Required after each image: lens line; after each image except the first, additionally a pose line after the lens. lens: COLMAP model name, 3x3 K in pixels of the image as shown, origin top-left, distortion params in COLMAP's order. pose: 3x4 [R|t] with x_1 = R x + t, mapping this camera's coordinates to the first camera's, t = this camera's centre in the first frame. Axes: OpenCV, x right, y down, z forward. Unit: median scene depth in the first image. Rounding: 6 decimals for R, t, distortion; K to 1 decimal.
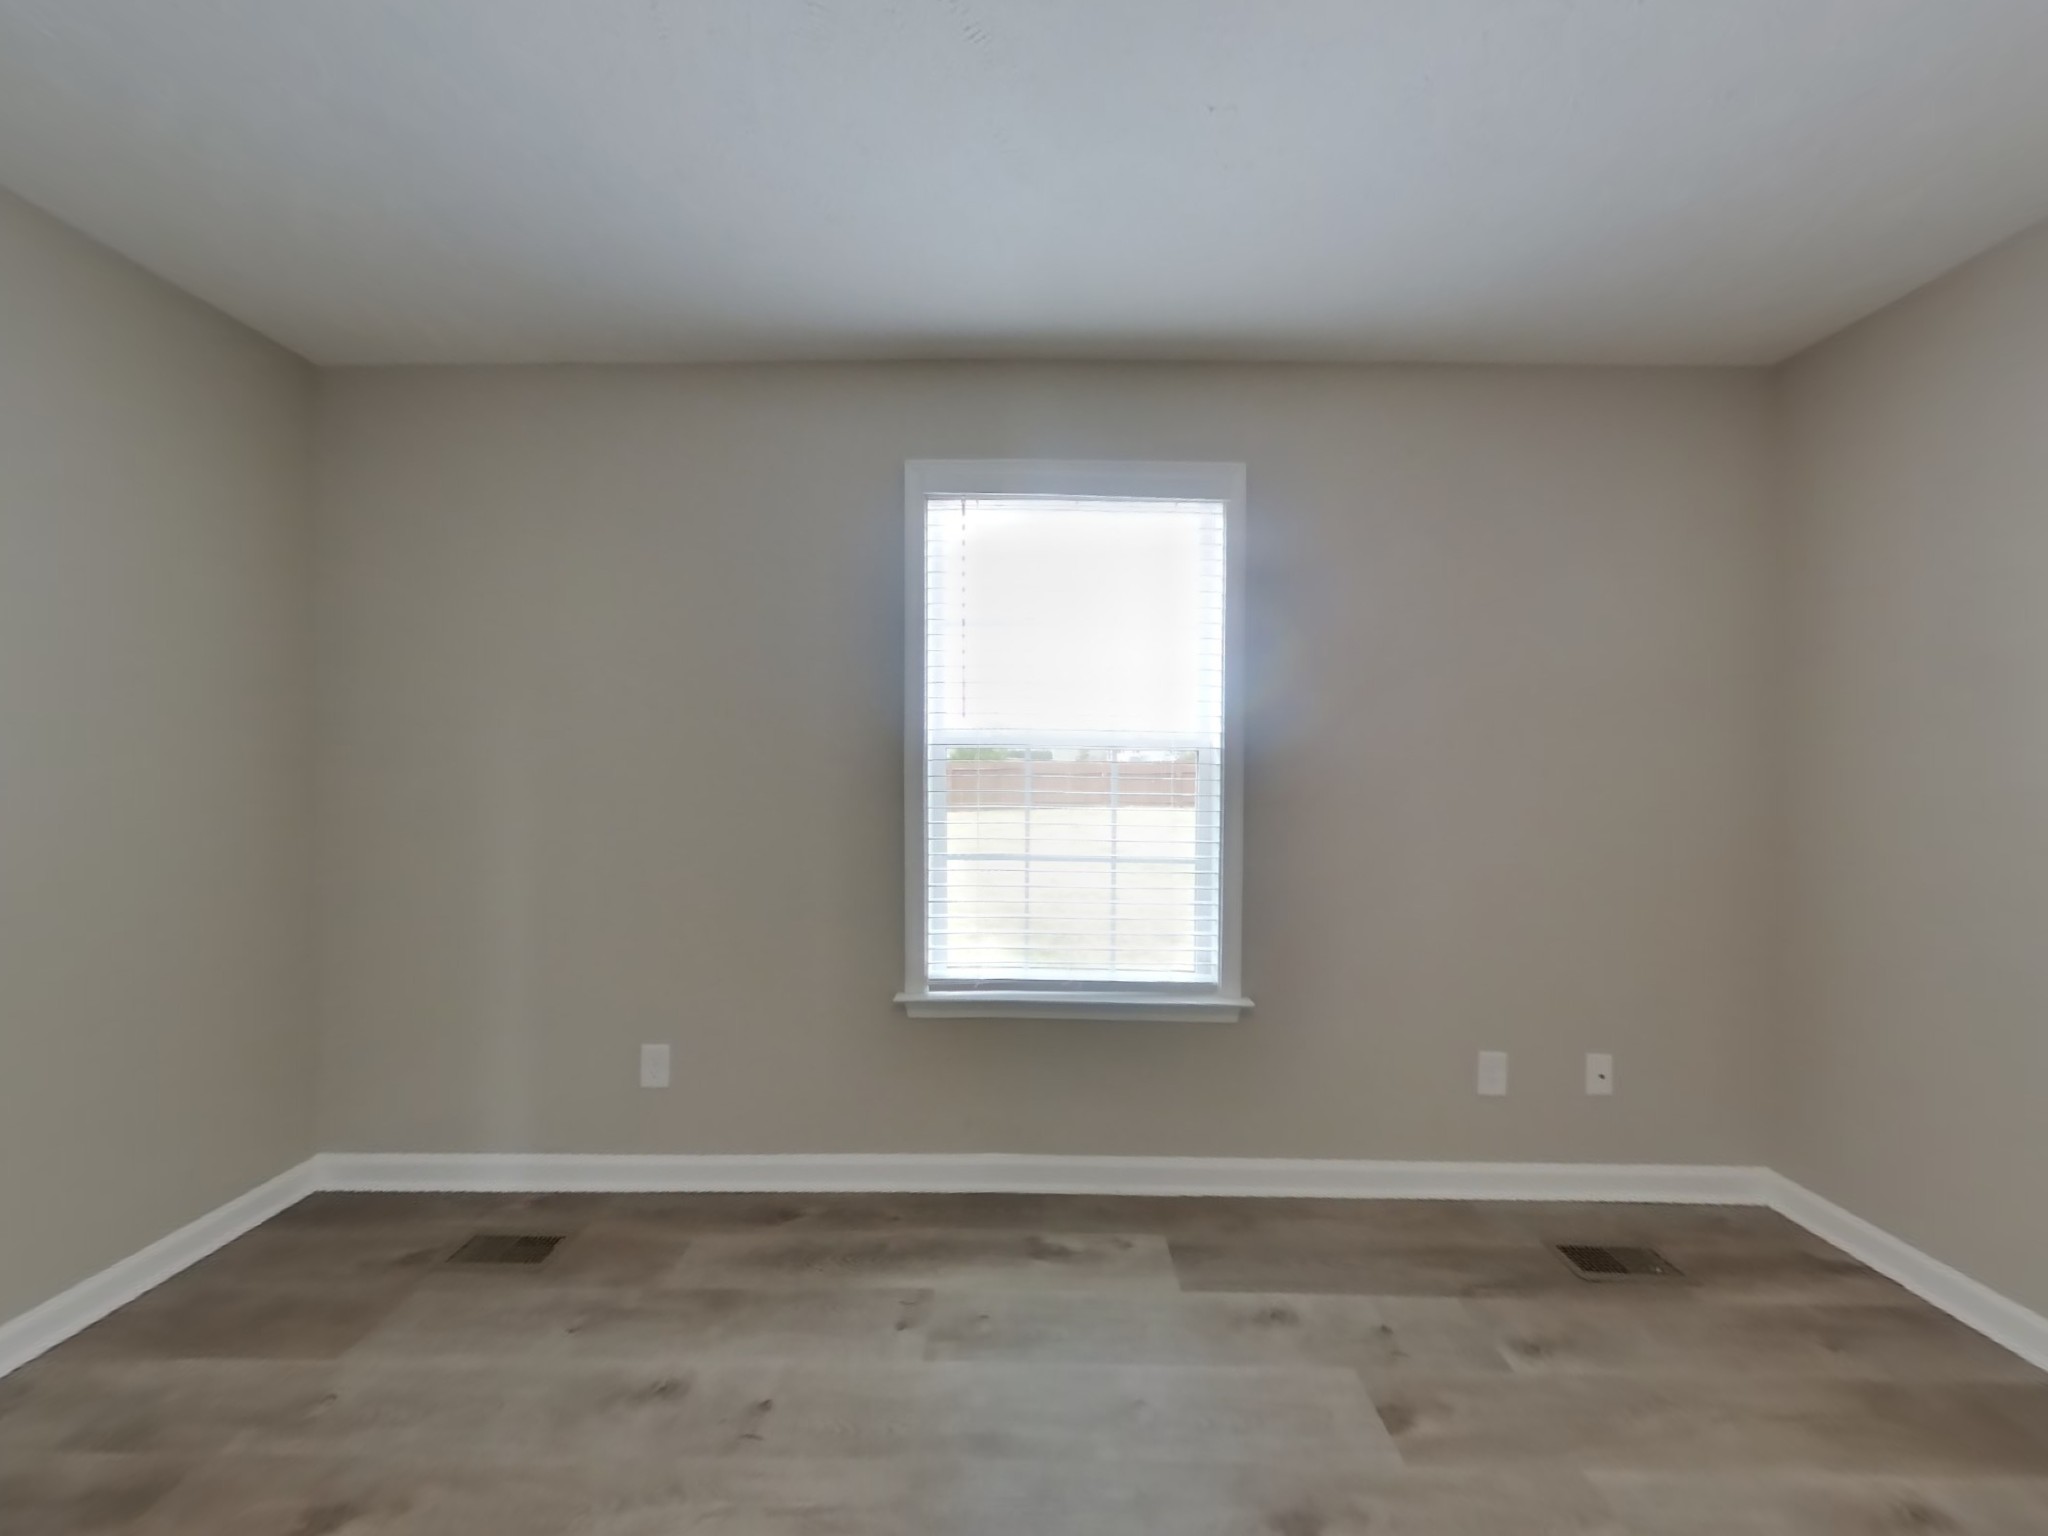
lens RADIAL K [[828.7, 0, 1024.0], [0, 828.7, 768.0], [0, 0, 1]] dist [0.026128, 0.000077]
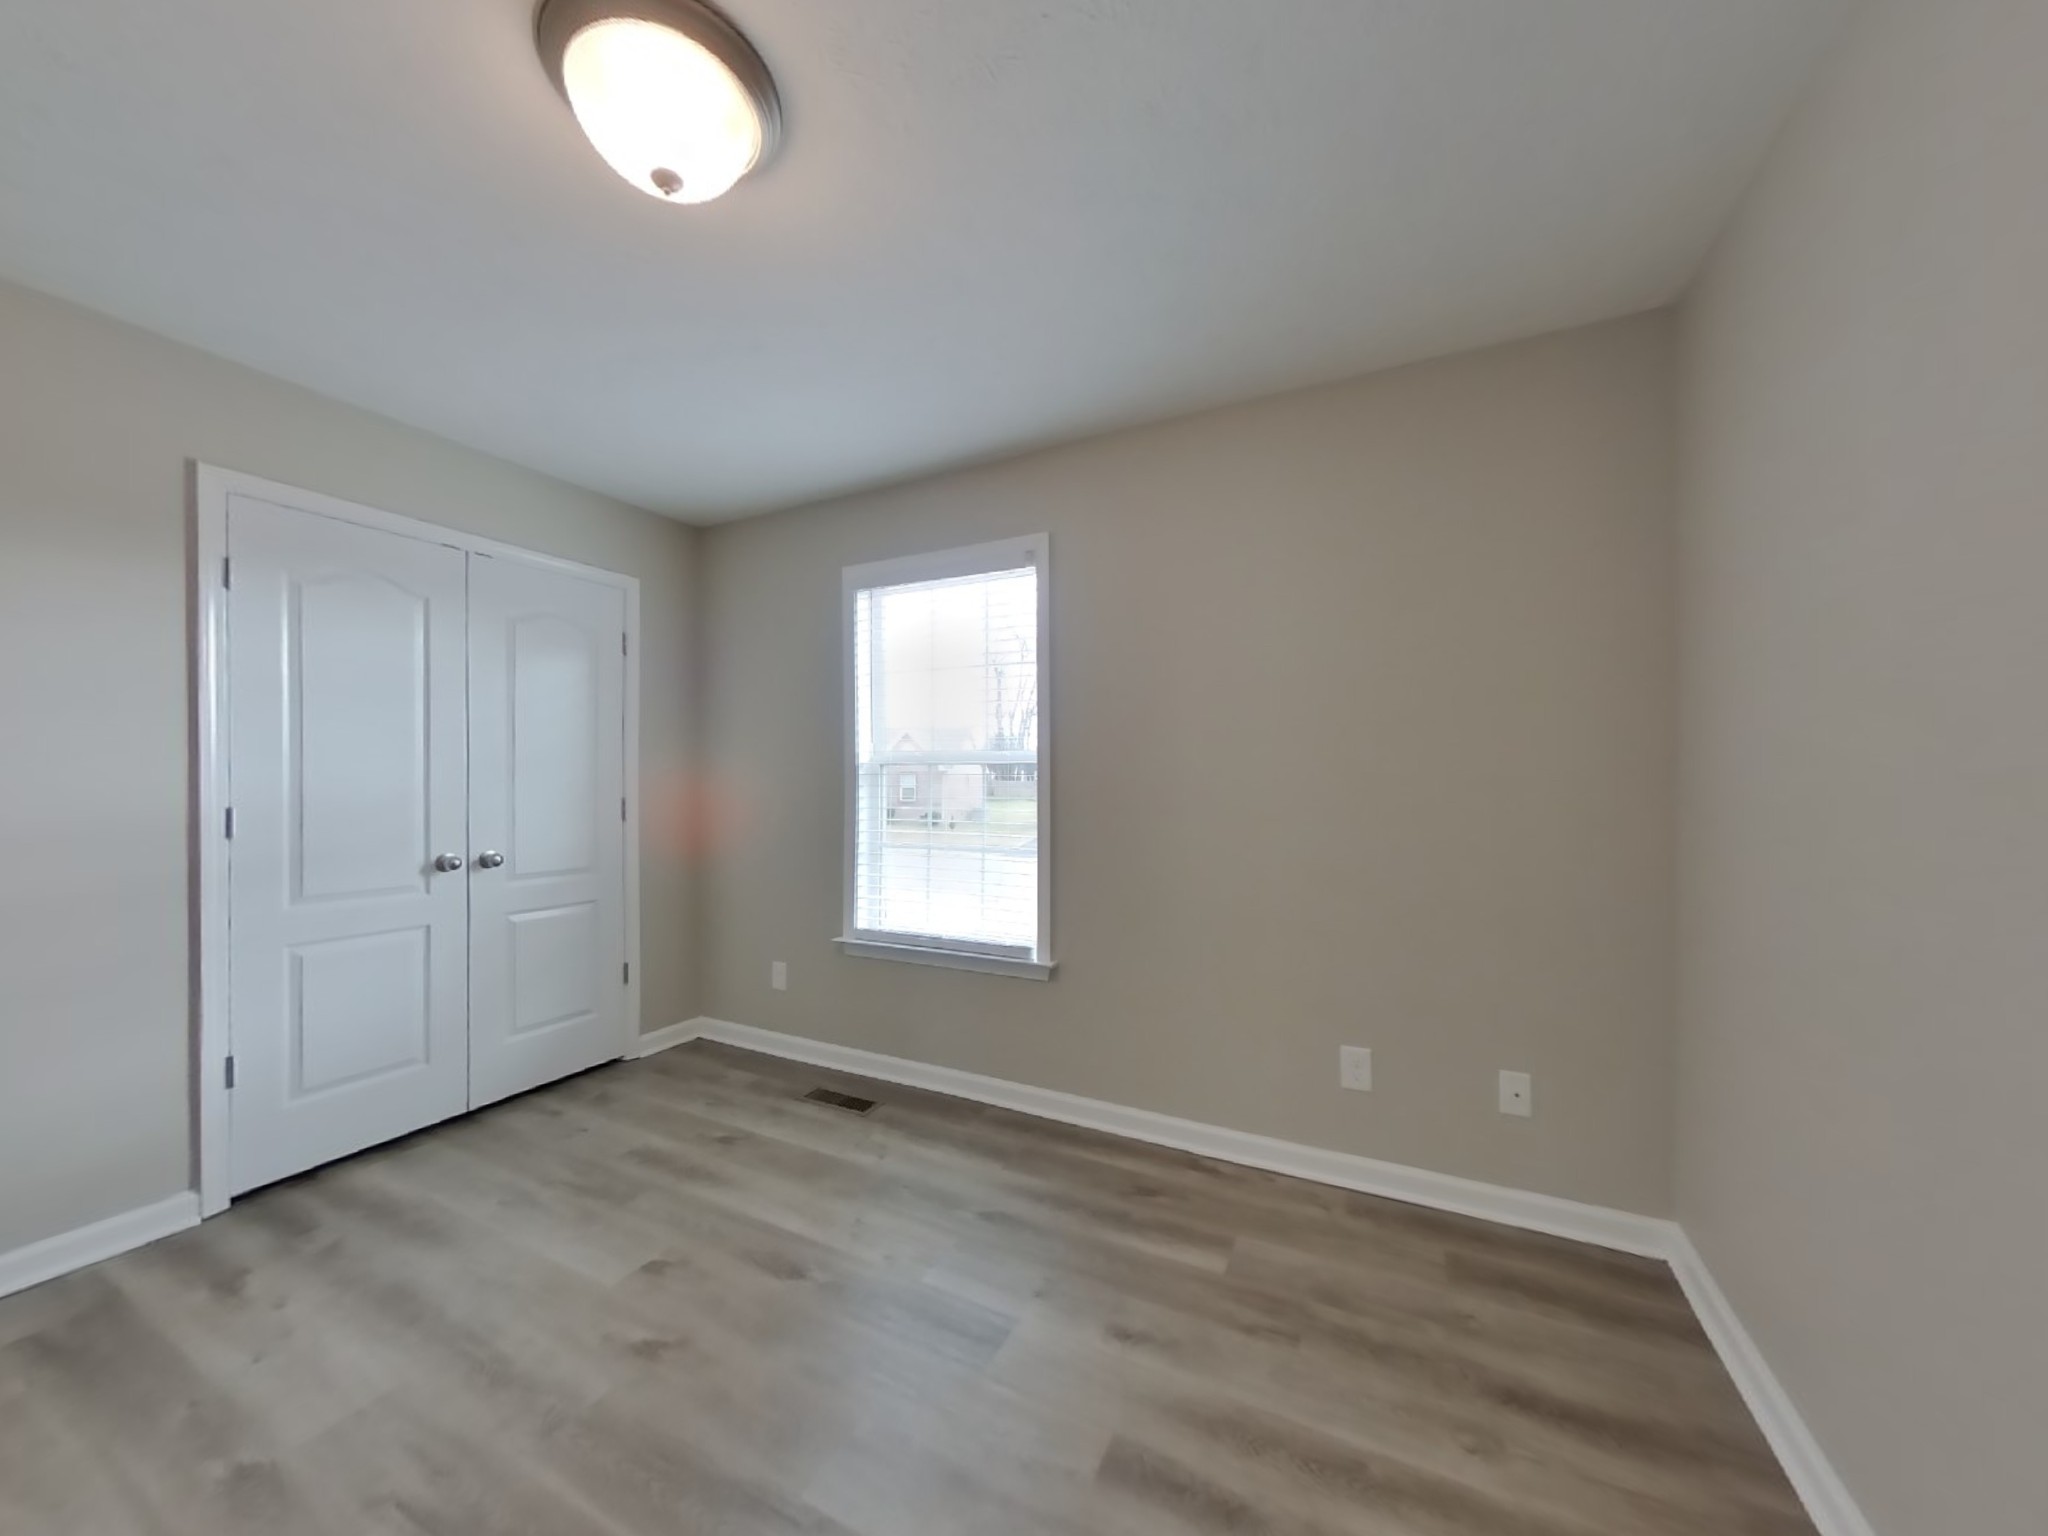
lens RADIAL K [[743.1, 0, 1023.3], [0, 743.1, 785.1], [0, 0, 1]] dist [-0.000032, 0.000071]
pose [[0.886019, -0.009766, -0.463545, 0.709360], [0.011671, 0.999931, 0.001242, 0.009228], [0.463501, -0.006510, 0.886072, -0.001838]]
